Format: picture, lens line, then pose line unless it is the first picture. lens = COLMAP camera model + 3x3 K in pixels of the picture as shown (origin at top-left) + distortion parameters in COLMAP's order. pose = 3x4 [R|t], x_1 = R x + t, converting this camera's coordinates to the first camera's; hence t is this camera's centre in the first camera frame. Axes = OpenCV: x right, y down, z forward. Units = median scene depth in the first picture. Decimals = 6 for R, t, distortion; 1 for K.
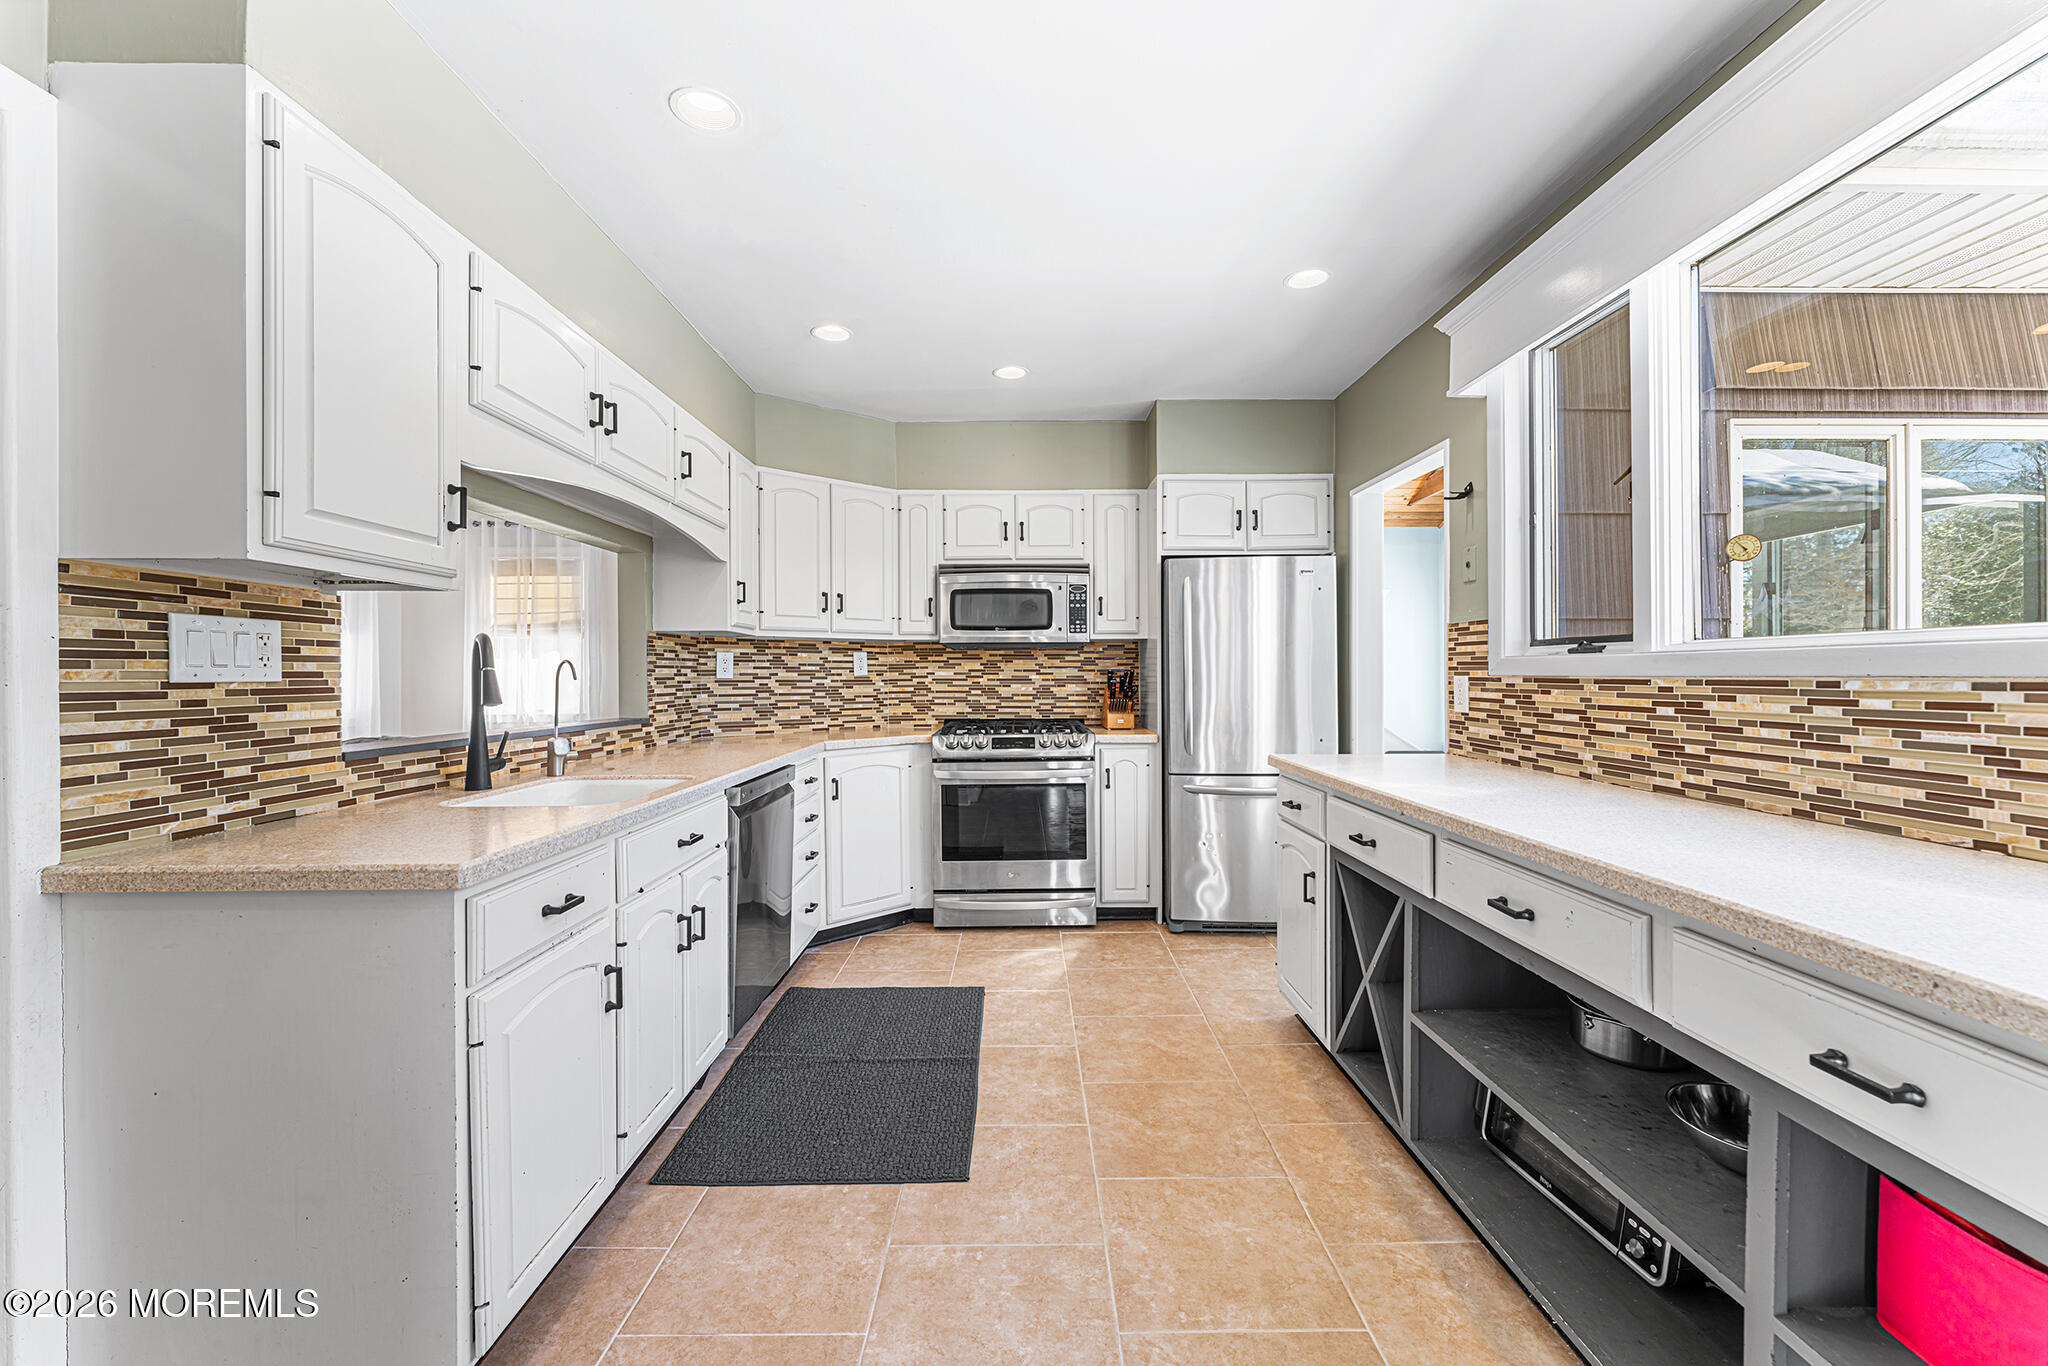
lens RADIAL K [[817.7, 0, 1026.5], [0, 817.7, 677.5], [0, 0, 1]] dist [-0.000579, -0.000171]
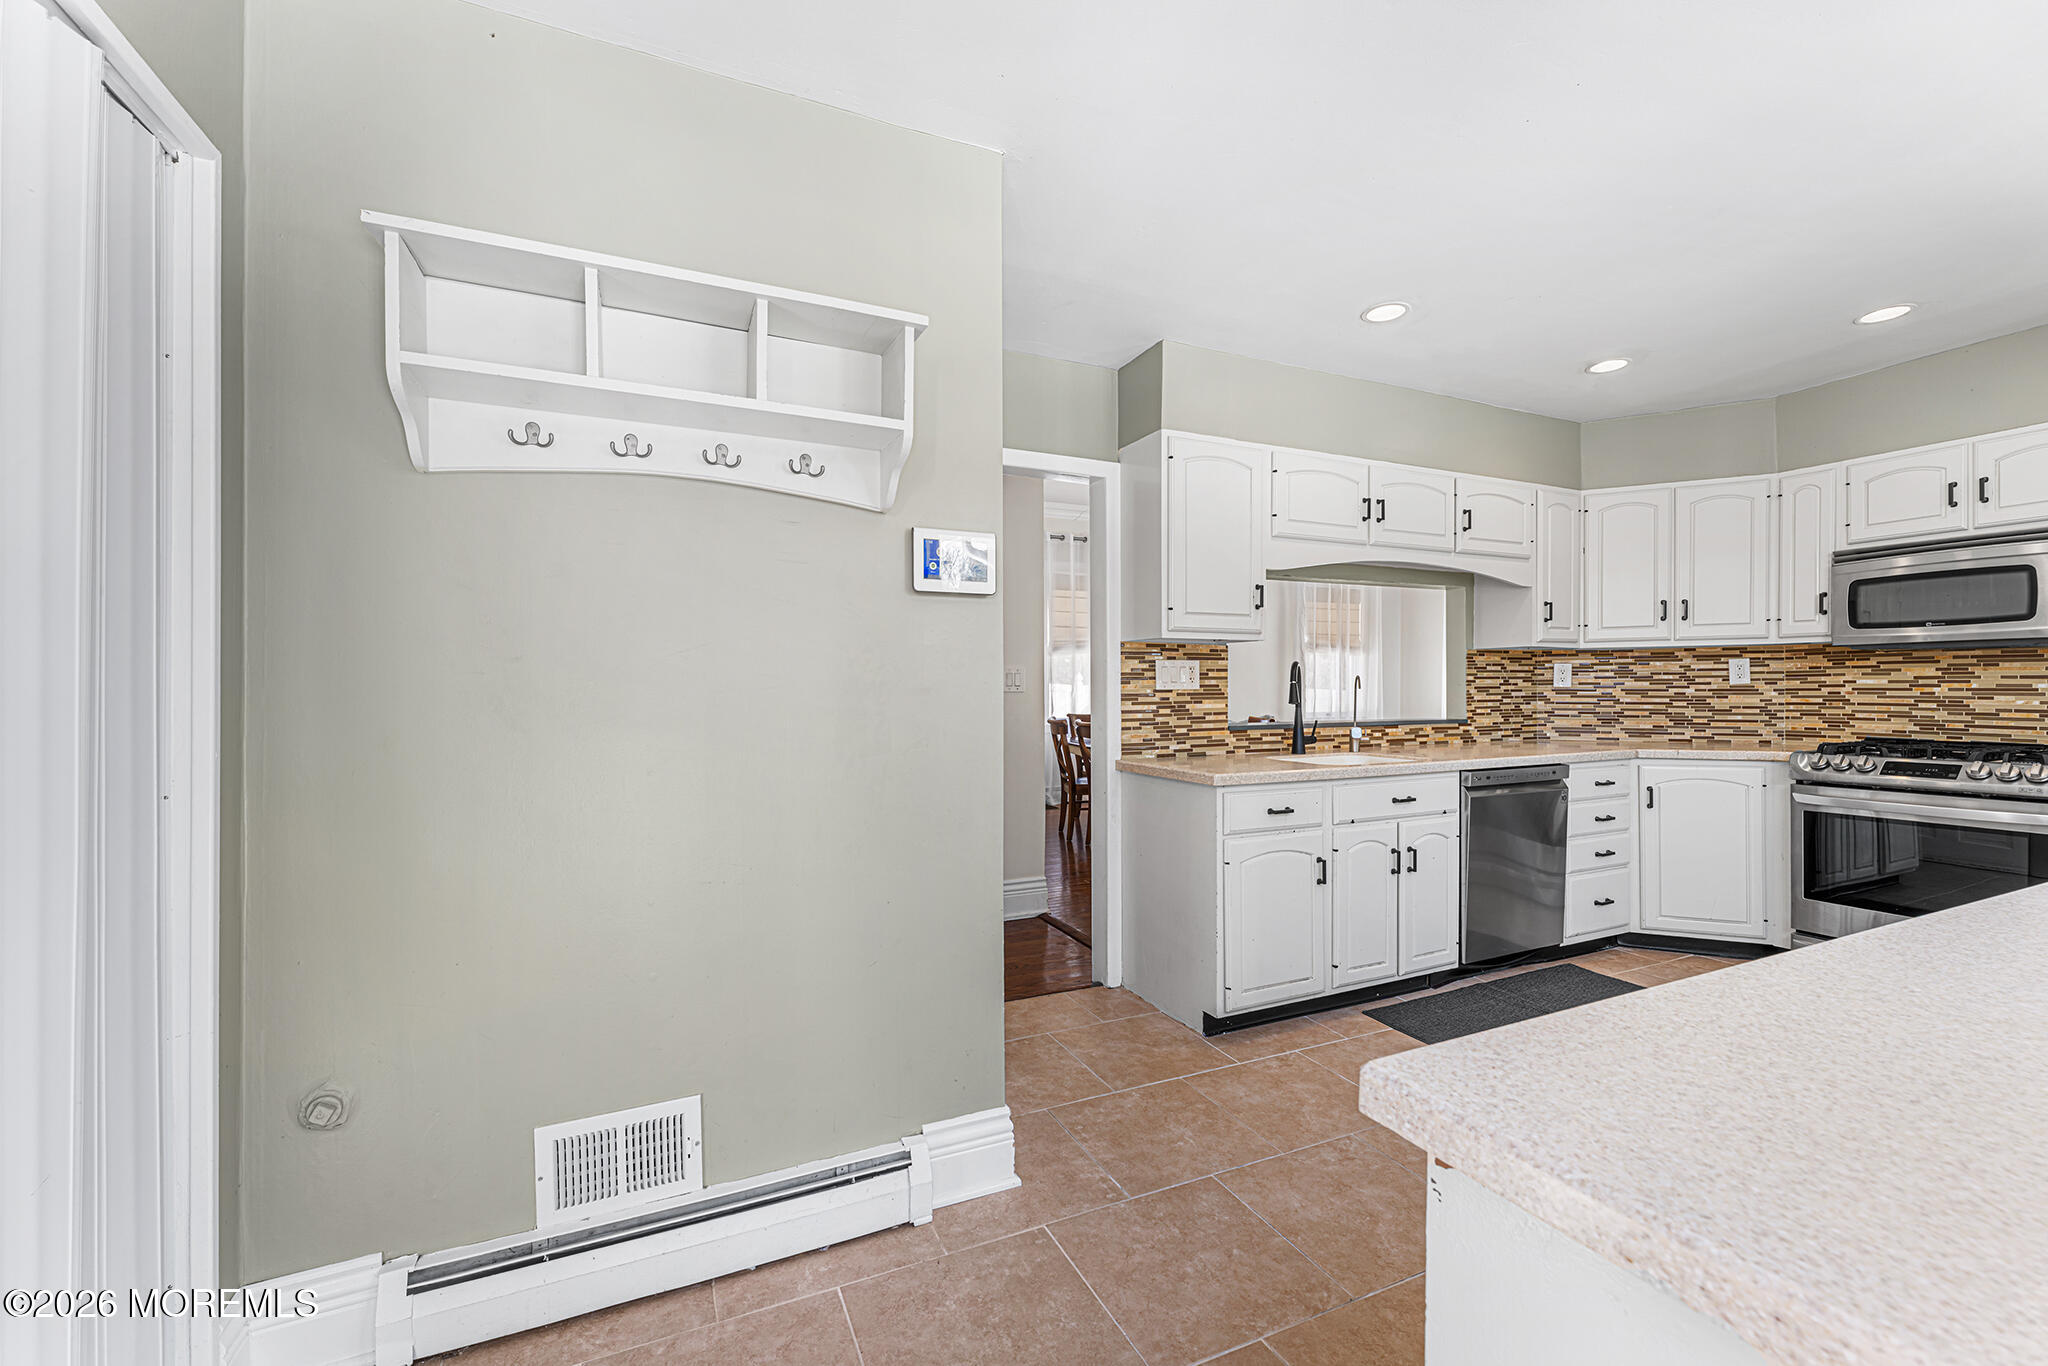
lens RADIAL K [[823.5, 0, 1025.9], [0, 823.5, 697.1], [0, 0, 1]] dist [0.000414, -0.000099]
pose [[0.407952, 0.012438, -0.912918, 0.383296], [0.001217, 0.999899, 0.014167, -0.002627], [0.913002, -0.006890, 0.407896, -0.120405]]
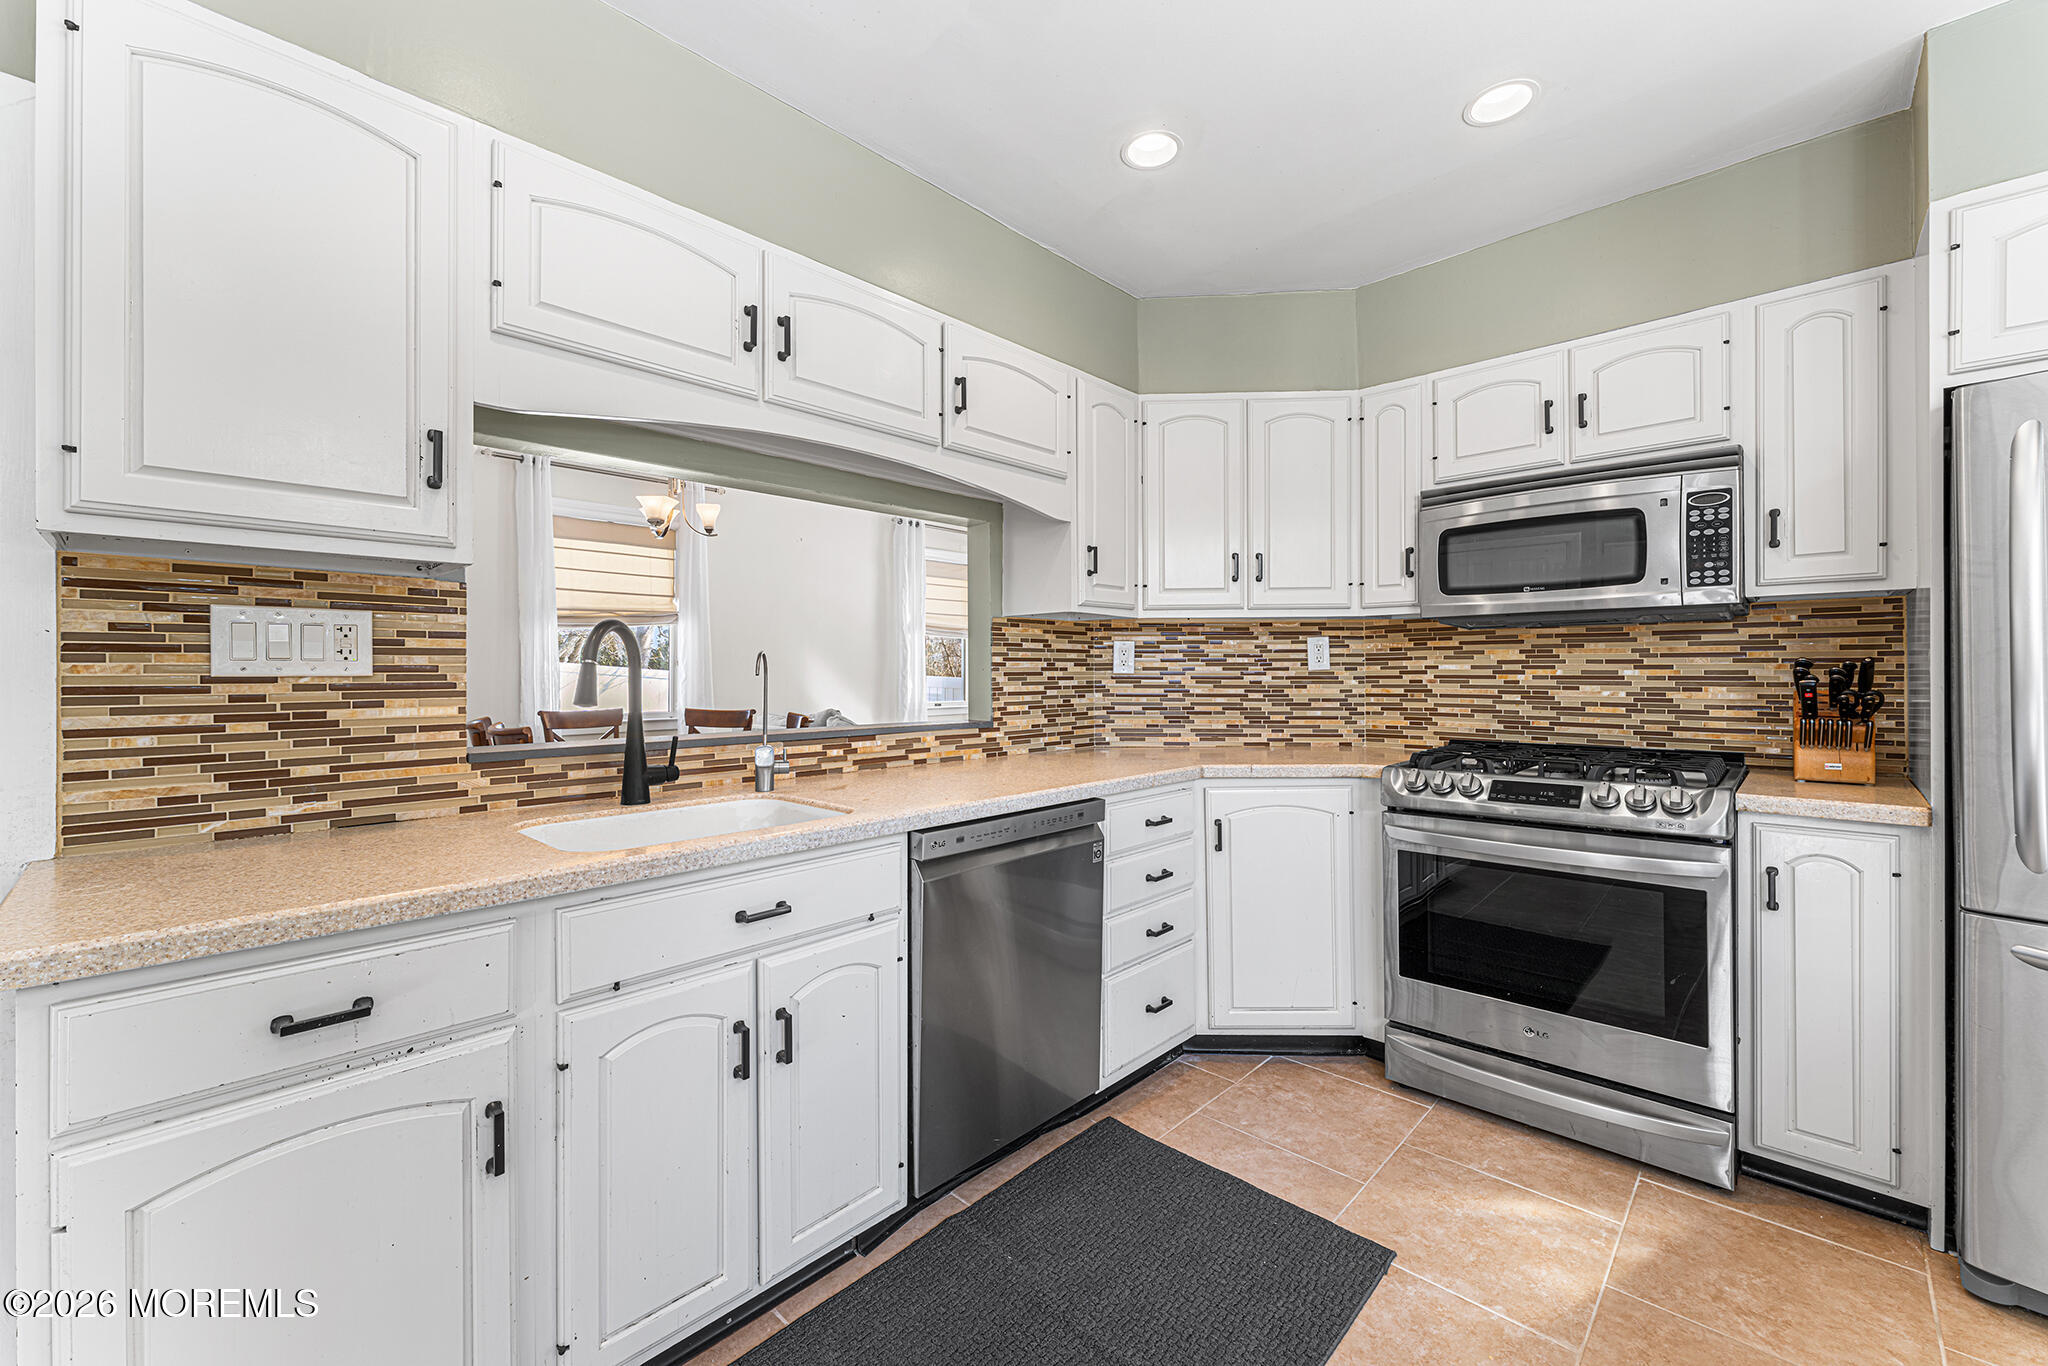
lens RADIAL K [[820.8, 0, 1021.9], [0, 820.8, 671.6], [0, 0, 1]] dist [0.000447, -0.000280]
pose [[0.719264, 0.000678, -0.694737, 0.127782], [-0.001751, 0.999998, -0.000838, -0.000295], [0.694735, 0.001819, 0.719263, 0.392604]]
